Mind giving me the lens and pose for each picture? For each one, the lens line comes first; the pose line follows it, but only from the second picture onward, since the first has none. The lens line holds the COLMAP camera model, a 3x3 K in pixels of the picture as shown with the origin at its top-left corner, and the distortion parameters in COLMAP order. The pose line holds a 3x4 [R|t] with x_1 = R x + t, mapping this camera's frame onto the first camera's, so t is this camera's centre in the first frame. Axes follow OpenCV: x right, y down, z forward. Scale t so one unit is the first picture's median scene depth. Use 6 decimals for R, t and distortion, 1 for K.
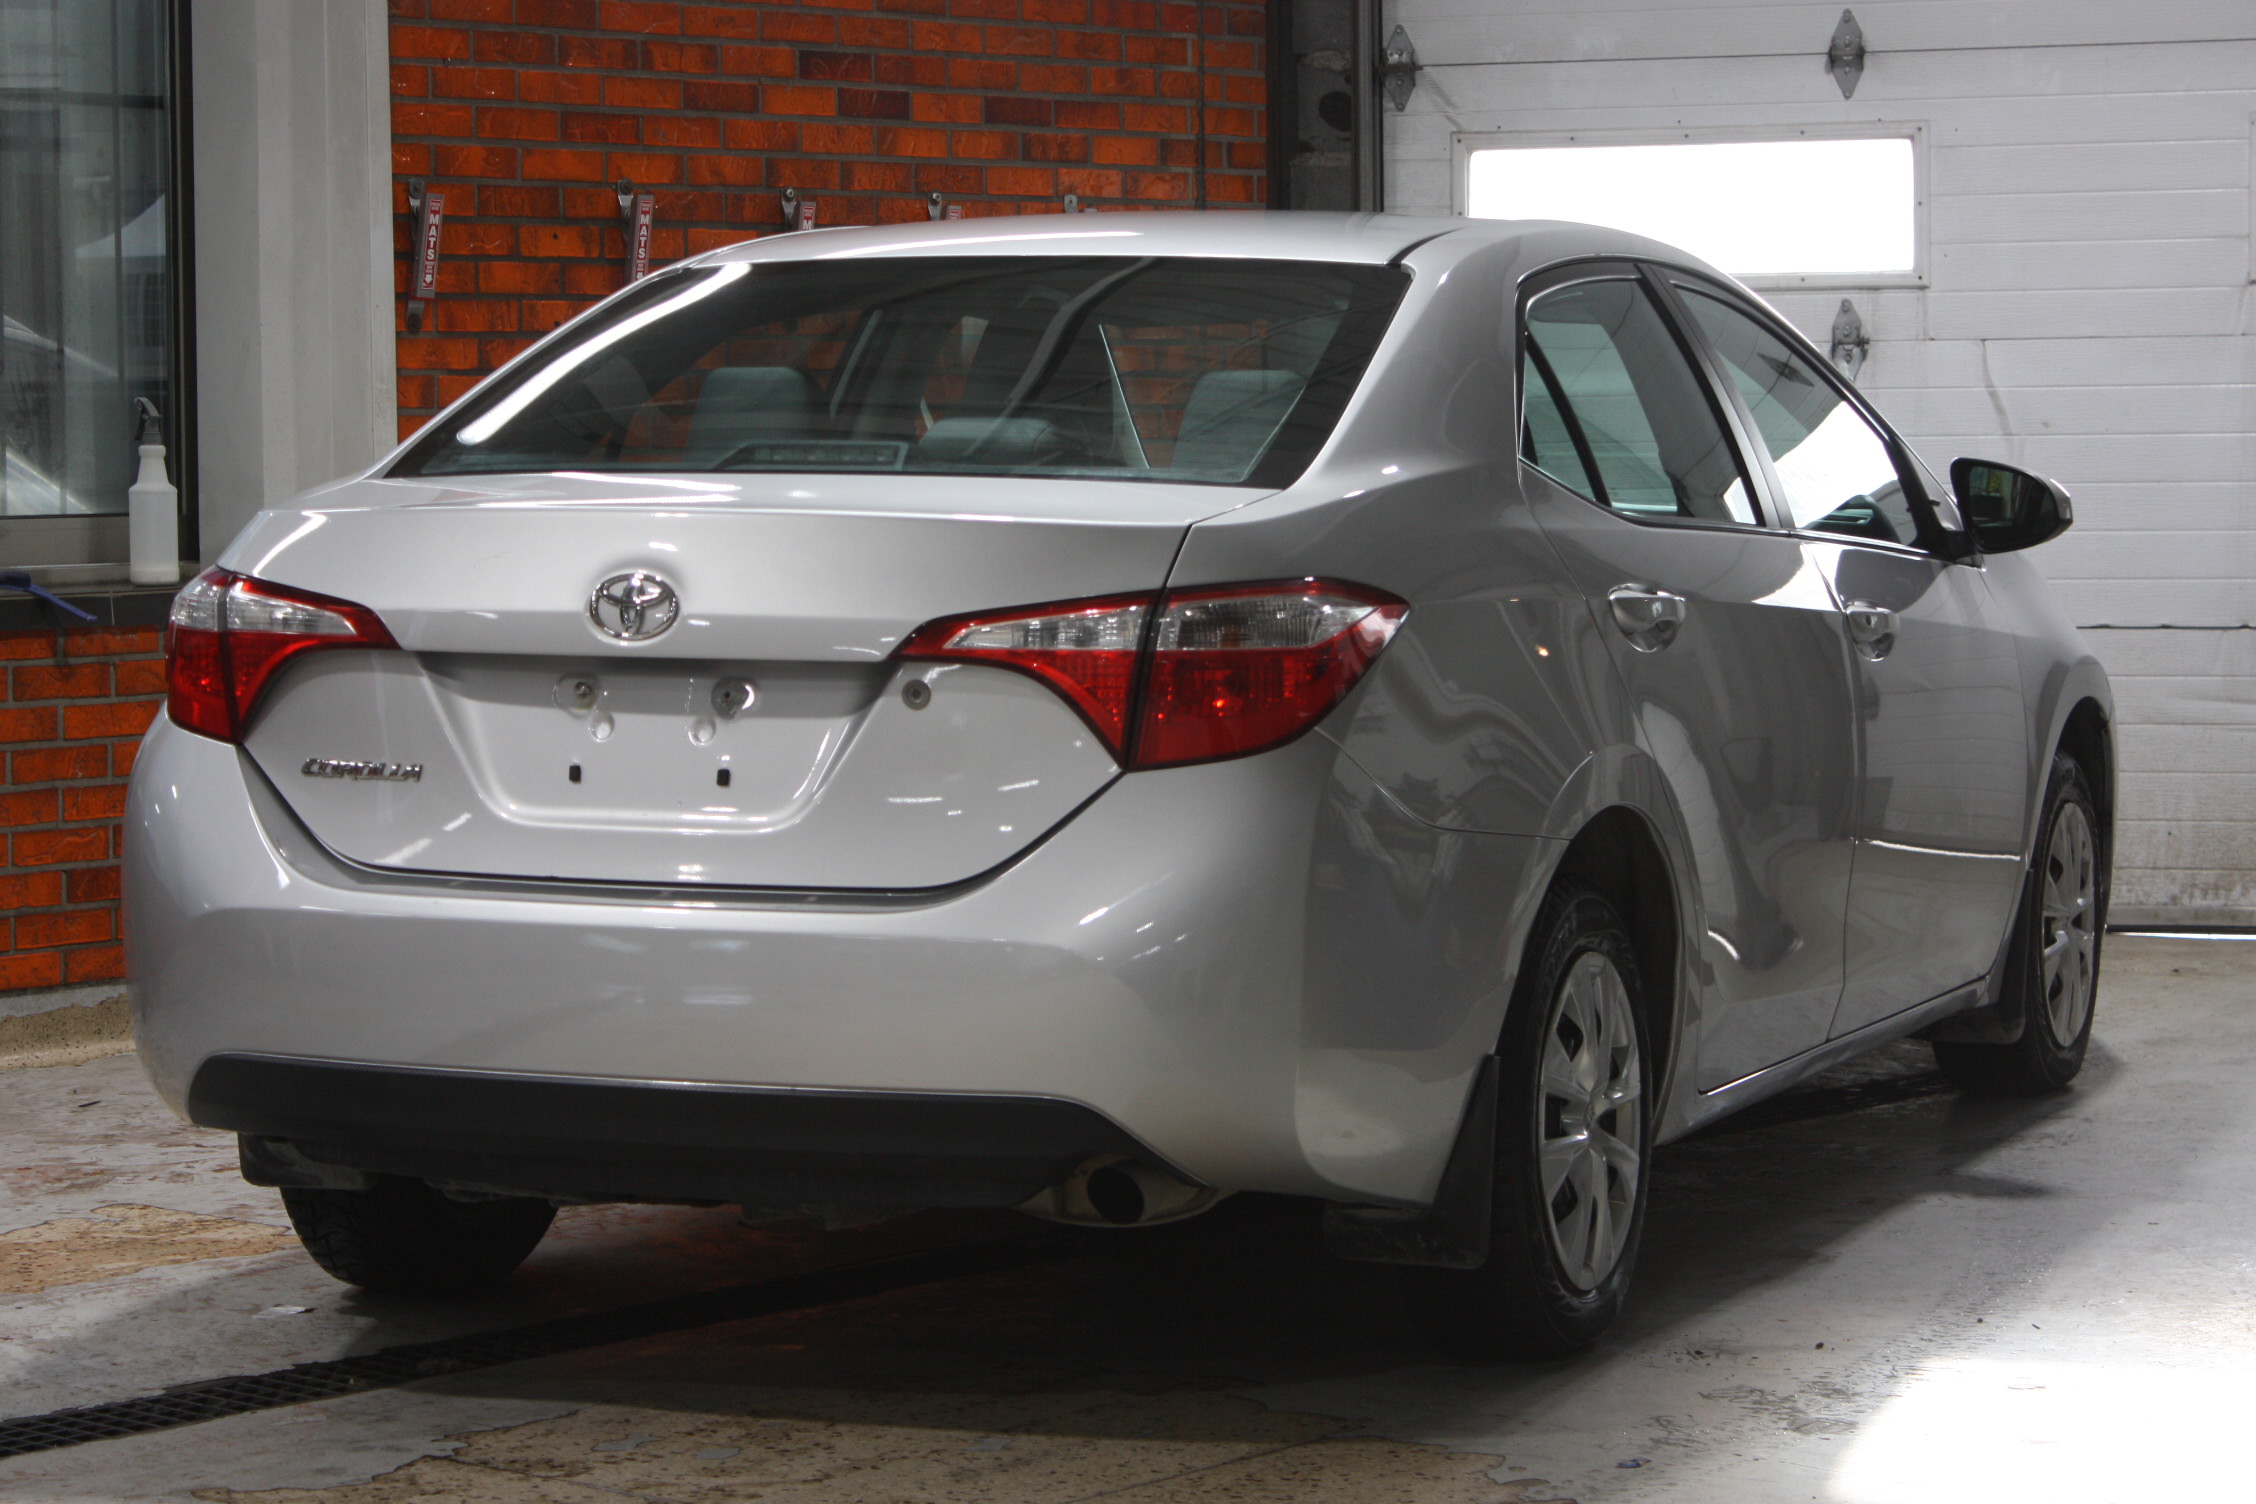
lens RADIAL K [[5395.3, 0, 1127.0], [0, 5395.3, 746.5], [0, 0, 1]] dist [0.105092, 0.000000]
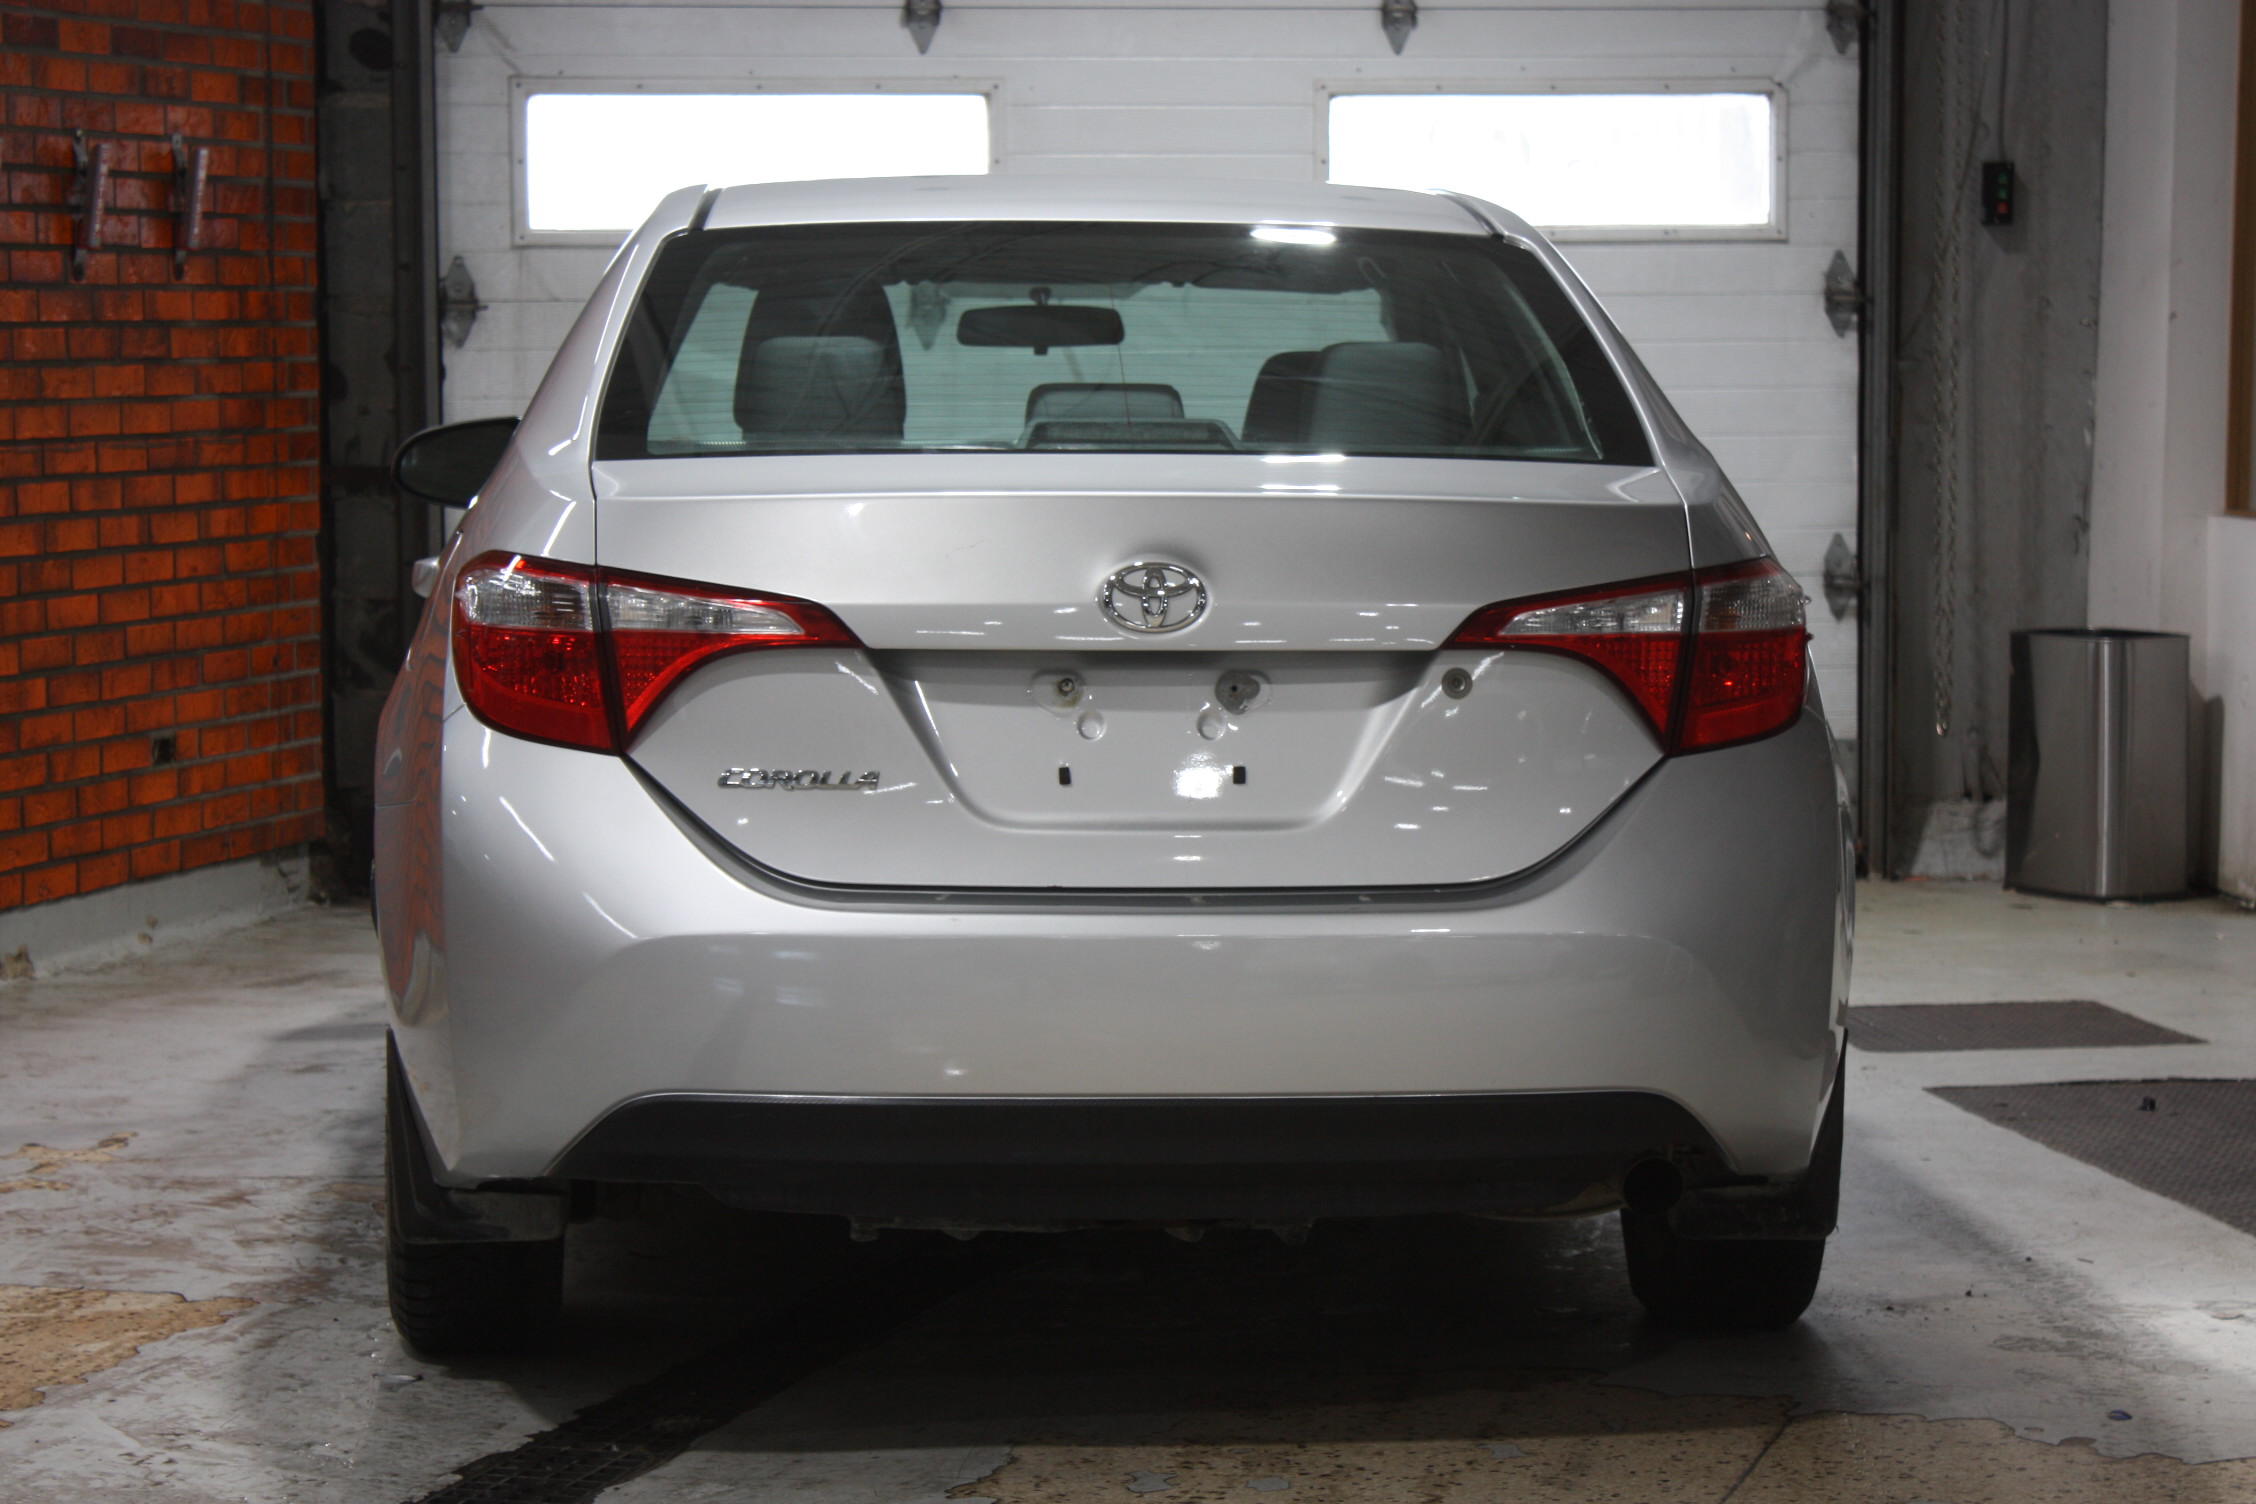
lens RADIAL K [[5543.3, 0, 1120.0], [0, 5543.3, 757.4], [0, 0, 1]] dist [0.100706, 0.000000]
pose [[0.899956, -0.030268, 0.434929, -0.285960], [0.025057, 0.999529, 0.017711, -0.008401], [-0.435260, -0.005041, 0.900291, 0.071994]]
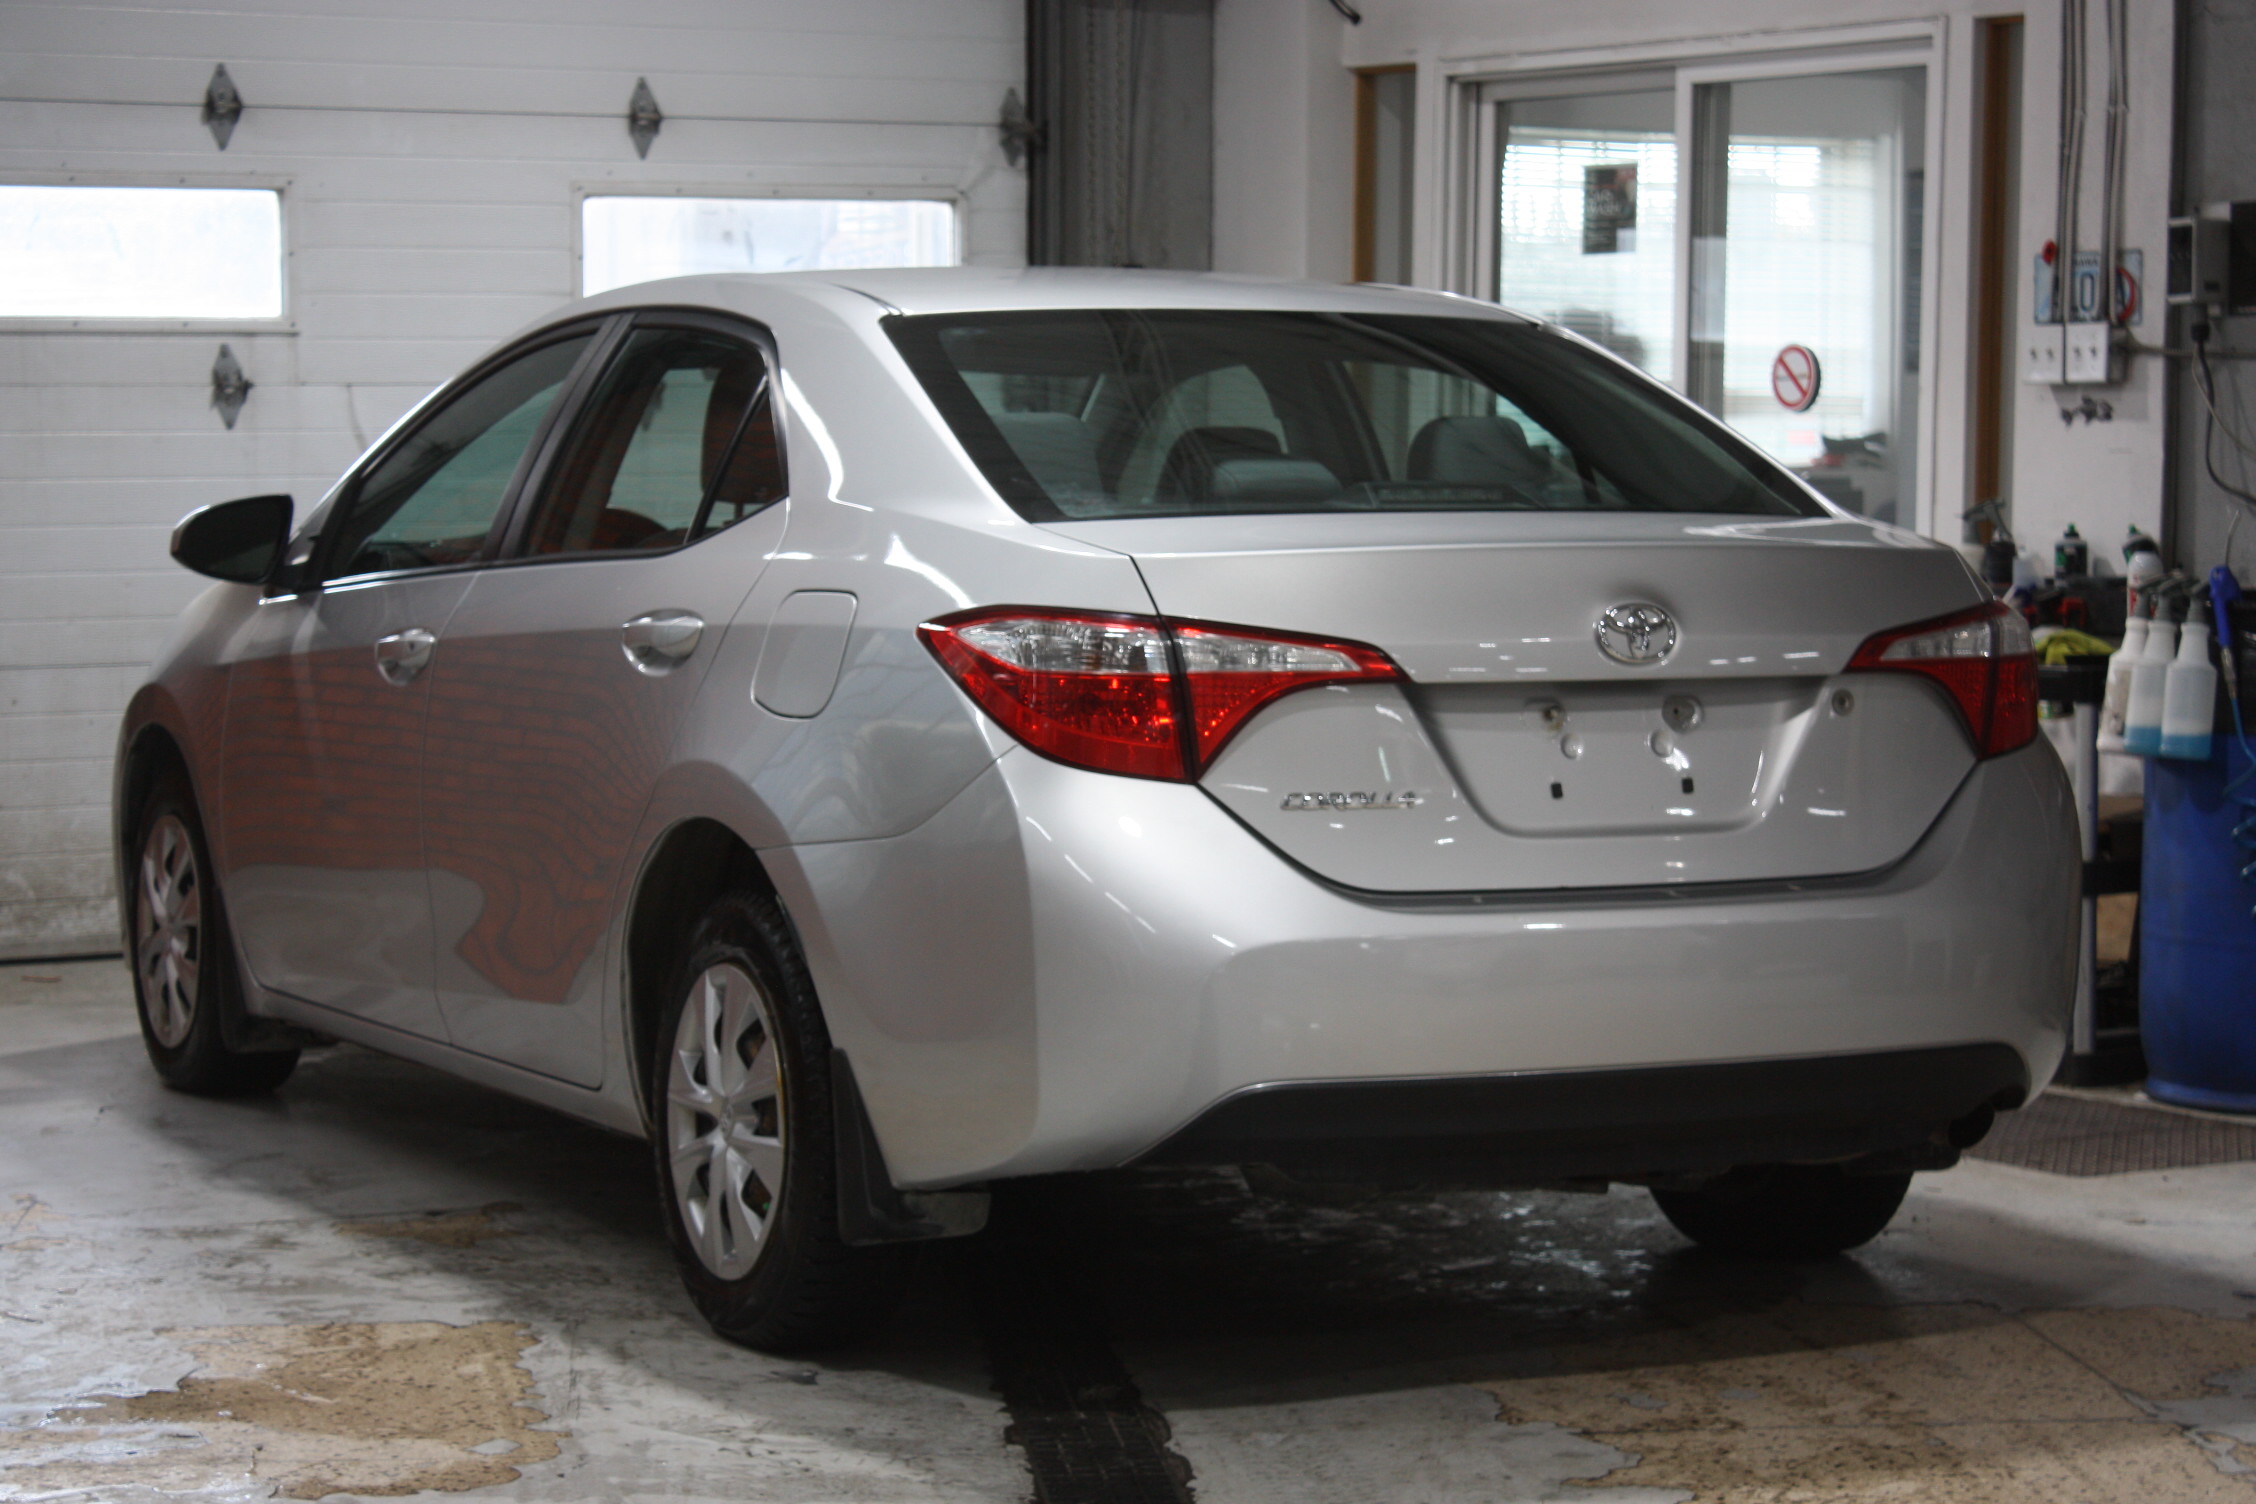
lens RADIAL K [[5382.5, 0, 1137.3], [0, 5382.5, 755.0], [0, 0, 1]] dist [0.070665, 0.000000]
pose [[0.663662, -0.044067, 0.746733, -0.534889], [0.048388, 0.998702, 0.015931, -0.012971], [-0.746466, 0.025560, 0.664933, 0.194933]]
